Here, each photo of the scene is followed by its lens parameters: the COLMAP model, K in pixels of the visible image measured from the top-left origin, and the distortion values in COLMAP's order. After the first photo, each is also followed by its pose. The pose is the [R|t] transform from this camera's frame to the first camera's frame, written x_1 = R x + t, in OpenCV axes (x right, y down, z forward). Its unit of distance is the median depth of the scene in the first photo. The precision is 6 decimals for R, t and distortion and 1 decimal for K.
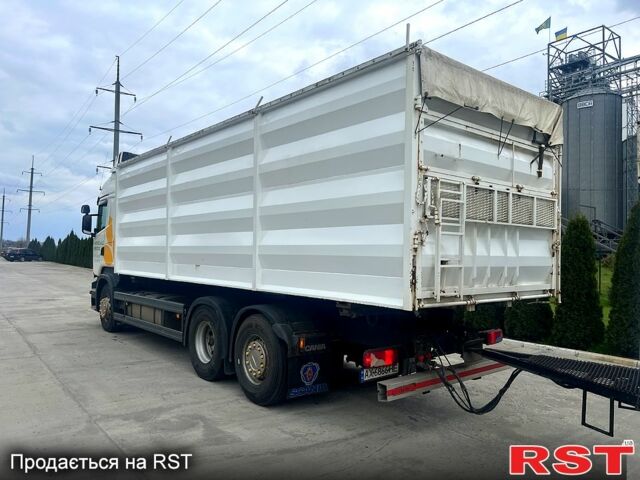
lens RADIAL K [[499.6, 0, 320.0], [0, 499.6, 240.0], [0, 0, 1]] dist [0.010249, 0.006455]
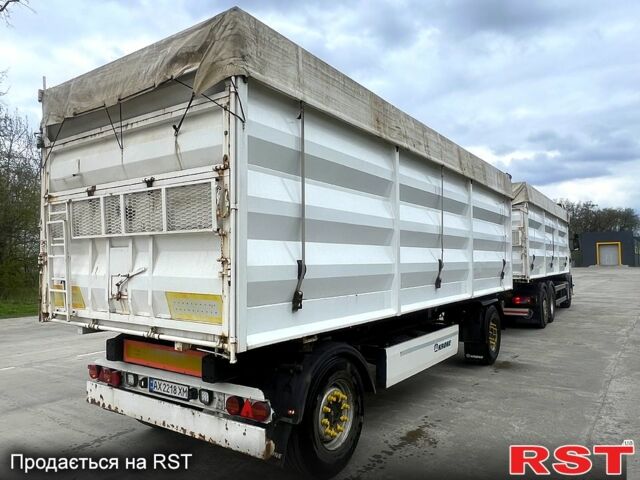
lens RADIAL K [[415.8, 0, 320.0], [0, 415.8, 240.0], [0, 0, 1]] dist [-0.001923, -0.001360]
pose [[0.310351, -0.062214, -0.948584, 1.147820], [0.035637, 0.997916, -0.053790, 0.022707], [0.949954, -0.017111, 0.311922, 1.161241]]
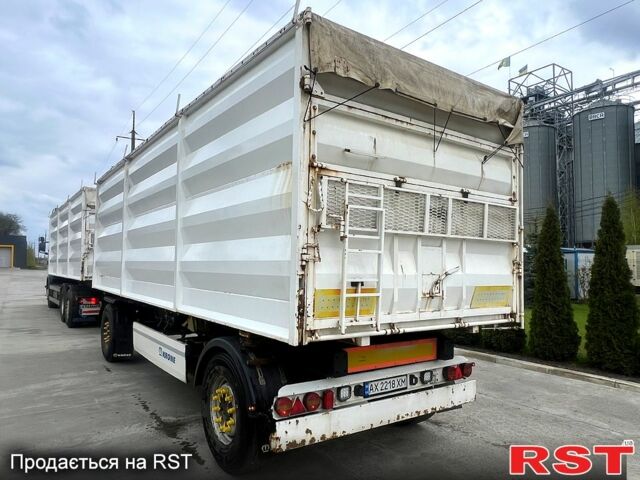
lens RADIAL K [[415.8, 0, 320.0], [0, 415.8, 240.0], [0, 0, 1]] dist [-0.001923, -0.001360]
pose [[0.993137, -0.004146, -0.116882, 0.265497], [0.000427, 0.999493, -0.031821, -0.003393], [0.116955, 0.031553, 0.992636, 0.315873]]
